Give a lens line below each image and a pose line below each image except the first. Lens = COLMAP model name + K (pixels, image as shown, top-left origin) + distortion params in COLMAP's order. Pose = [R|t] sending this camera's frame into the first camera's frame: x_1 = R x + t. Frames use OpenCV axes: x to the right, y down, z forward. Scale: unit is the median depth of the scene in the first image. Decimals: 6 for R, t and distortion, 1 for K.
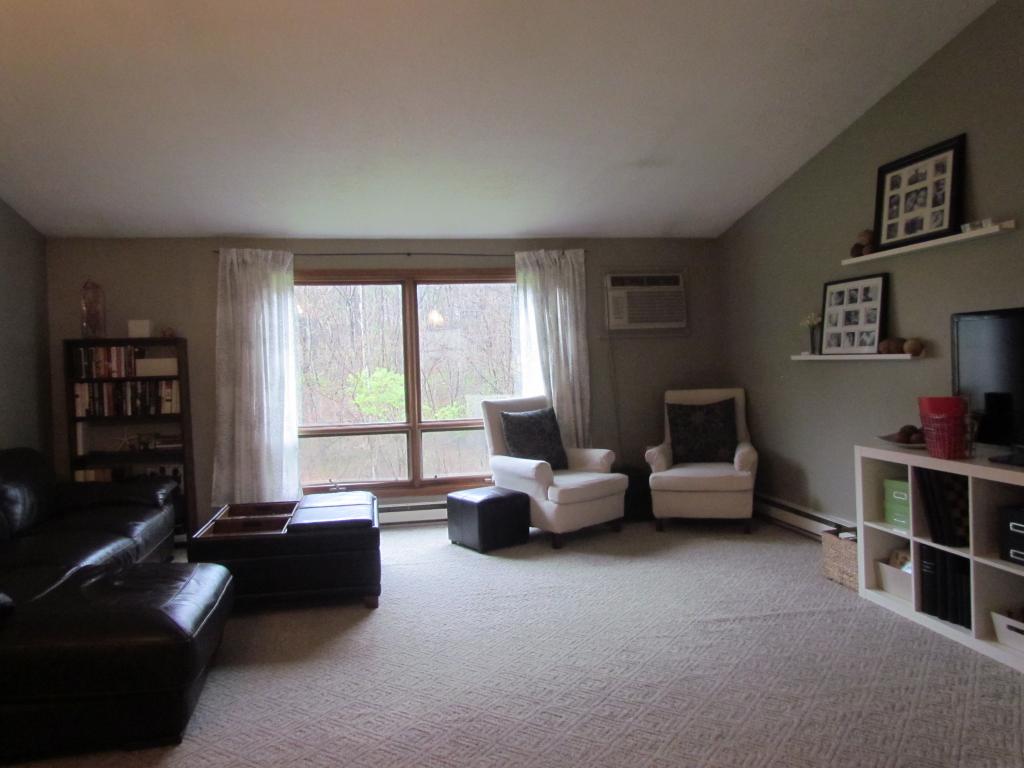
lens RADIAL K [[723.2, 0, 514.5], [0, 723.2, 389.0], [0, 0, 1]] dist [-0.037209, 0.020228]
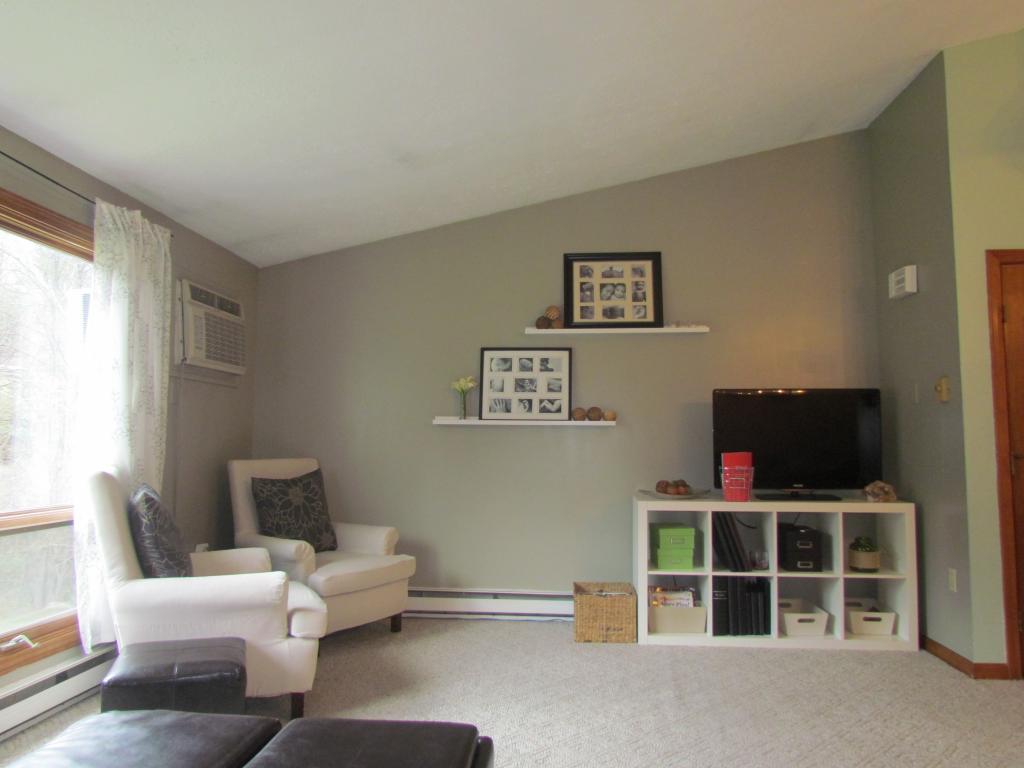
lens RADIAL K [[723.2, 0, 510.7], [0, 723.2, 386.0], [0, 0, 1]] dist [-0.037209, 0.020228]
pose [[0.282255, 0.112396, 0.952732, -0.567377], [0.021235, 0.992138, -0.123336, 0.032422], [-0.959104, 0.055043, 0.277649, 0.778960]]
